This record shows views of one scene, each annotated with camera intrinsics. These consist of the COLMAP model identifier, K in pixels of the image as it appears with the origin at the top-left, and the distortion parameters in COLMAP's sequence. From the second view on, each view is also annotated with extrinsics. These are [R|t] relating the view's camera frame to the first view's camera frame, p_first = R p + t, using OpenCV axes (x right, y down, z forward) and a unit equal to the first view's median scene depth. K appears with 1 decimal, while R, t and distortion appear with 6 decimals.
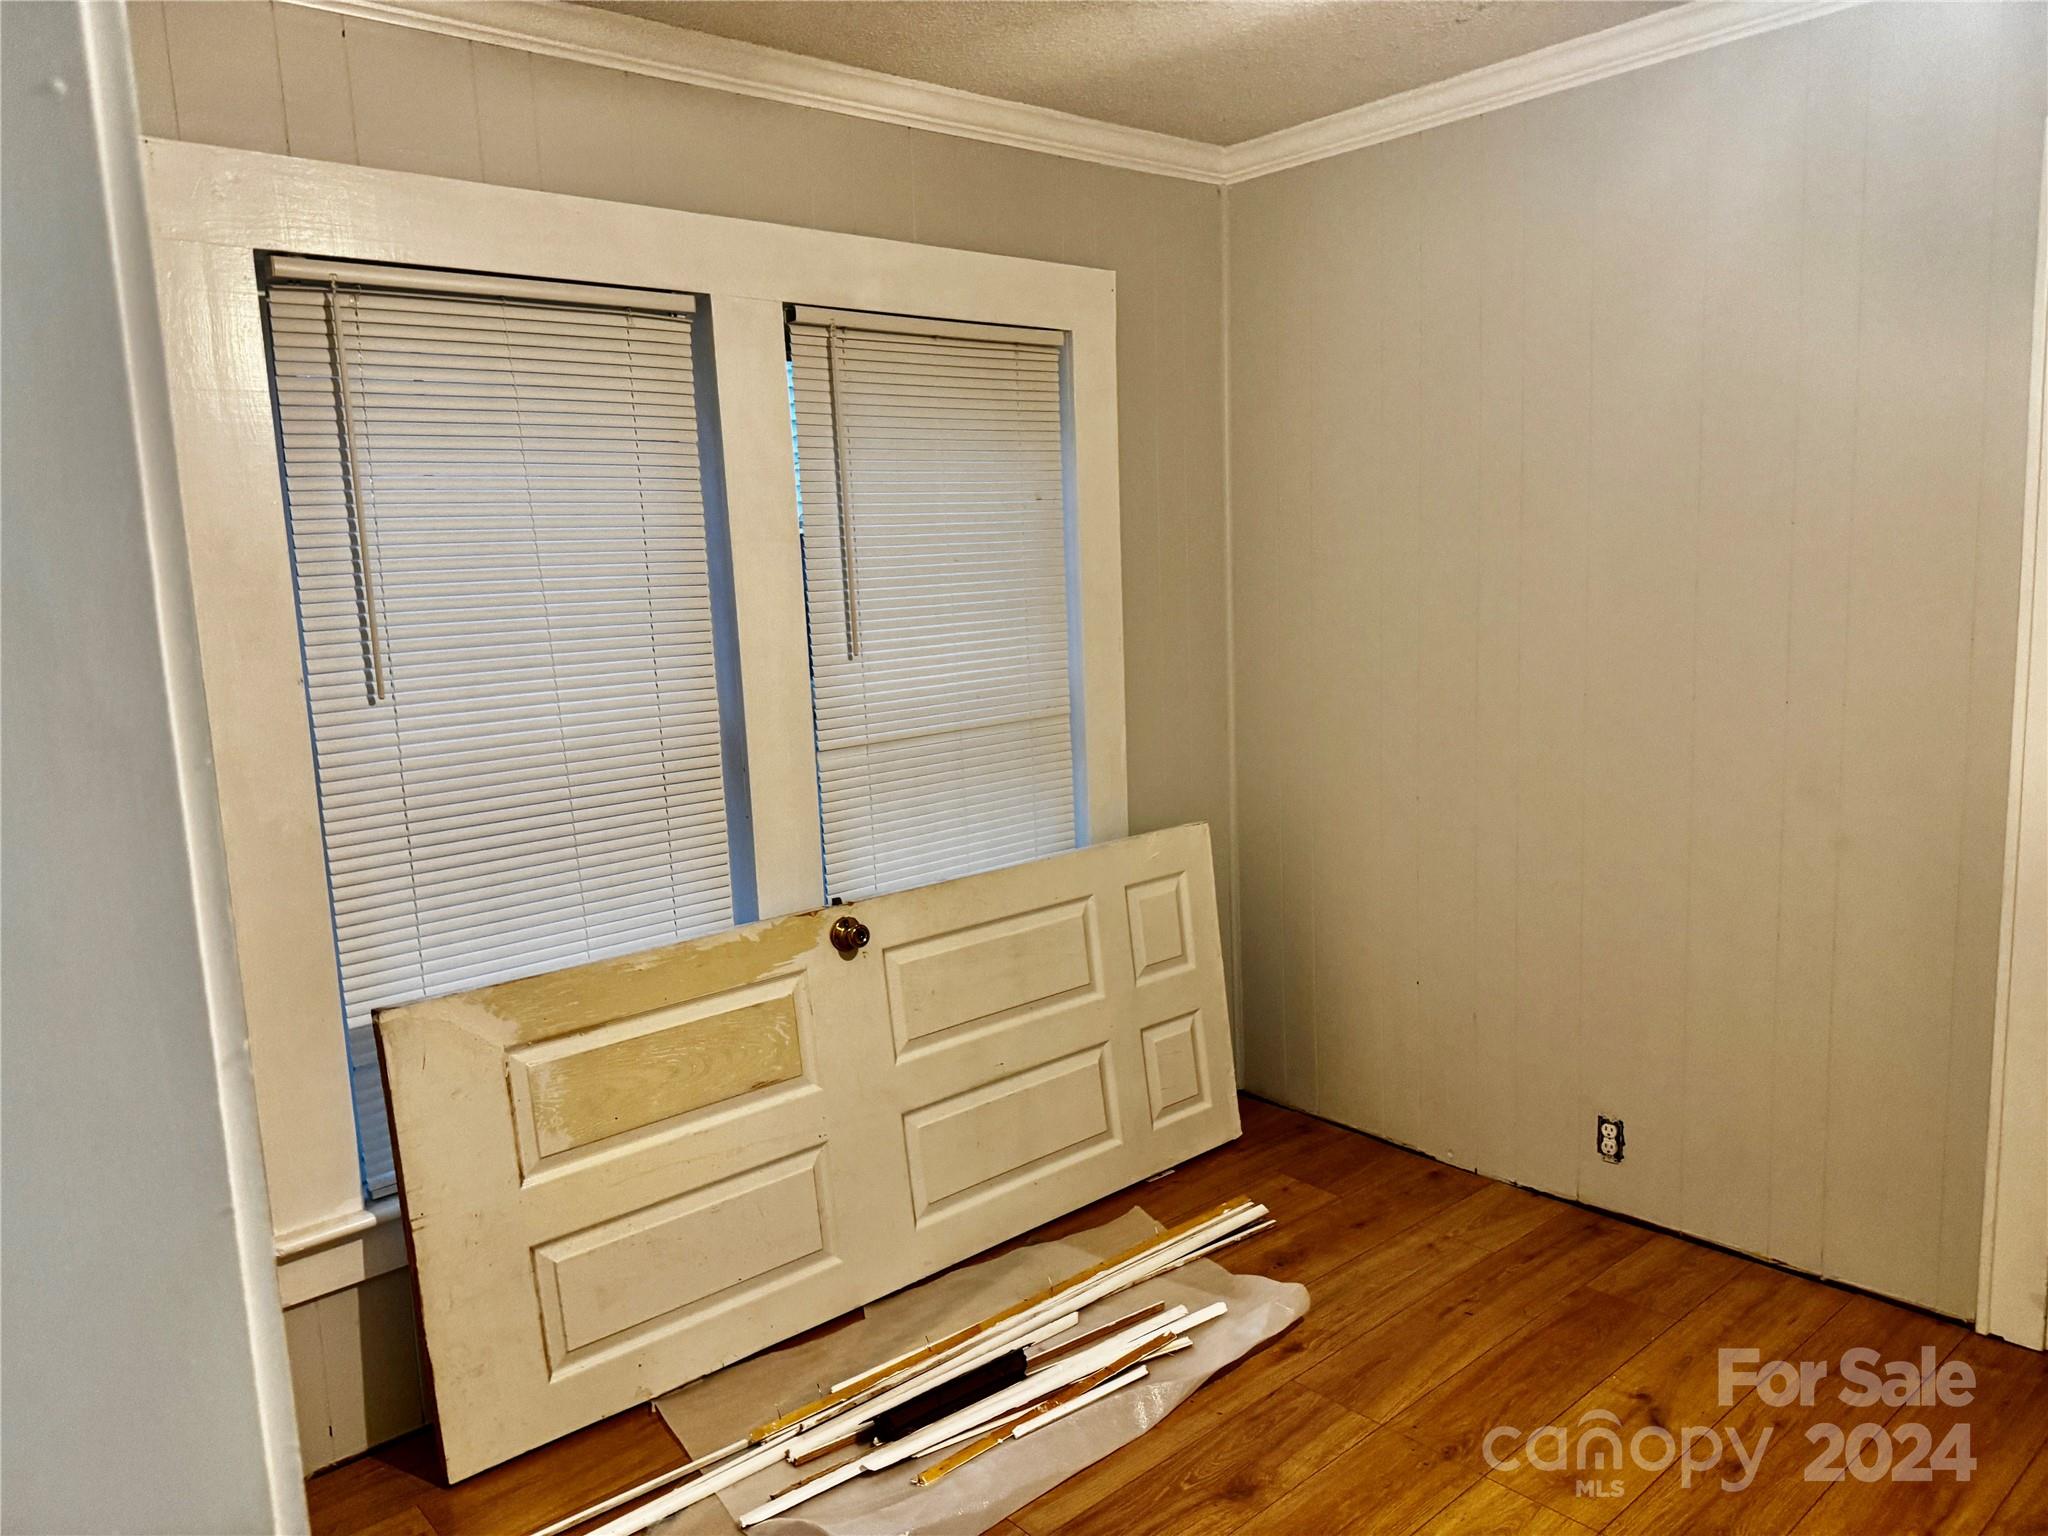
lens RADIAL K [[1446.6, 0, 1017.7], [0, 1446.6, 778.8], [0, 0, 1]] dist [0.048142, -0.042667]
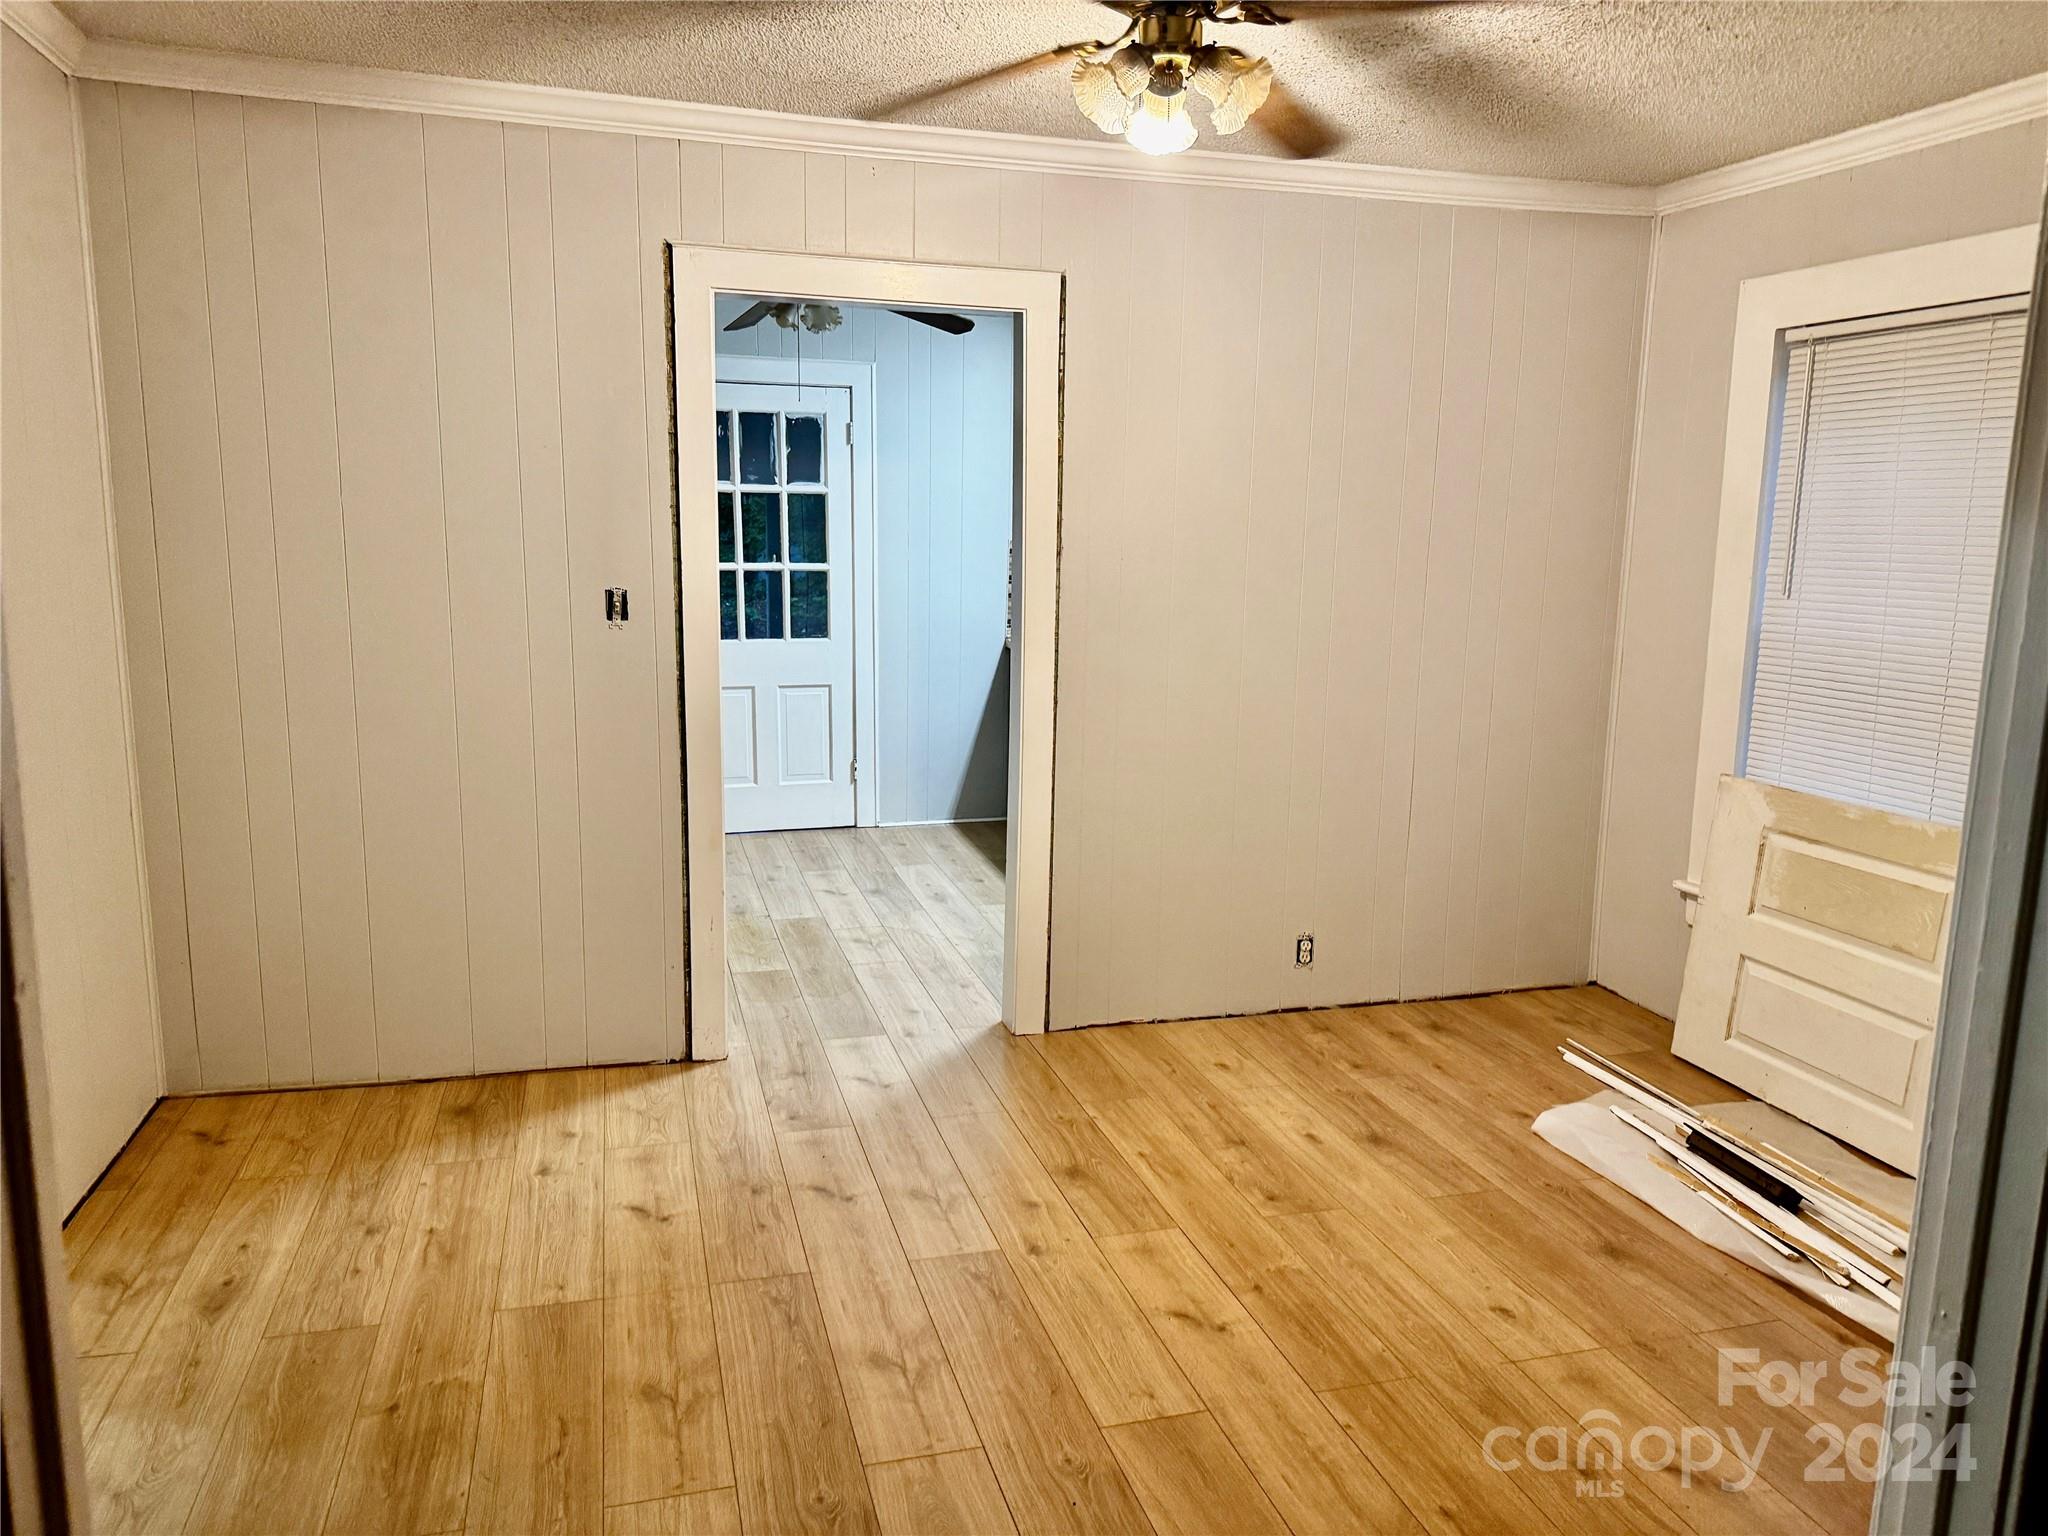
lens RADIAL K [[1446.6, 0, 1020.5], [0, 1446.6, 766.9], [0, 0, 1]] dist [0.048142, -0.042667]
pose [[-0.412547, 0.198482, -0.889050, 1.325936], [-0.132987, 0.952394, 0.274334, -0.194276], [0.901177, 0.231408, -0.366512, 0.828251]]
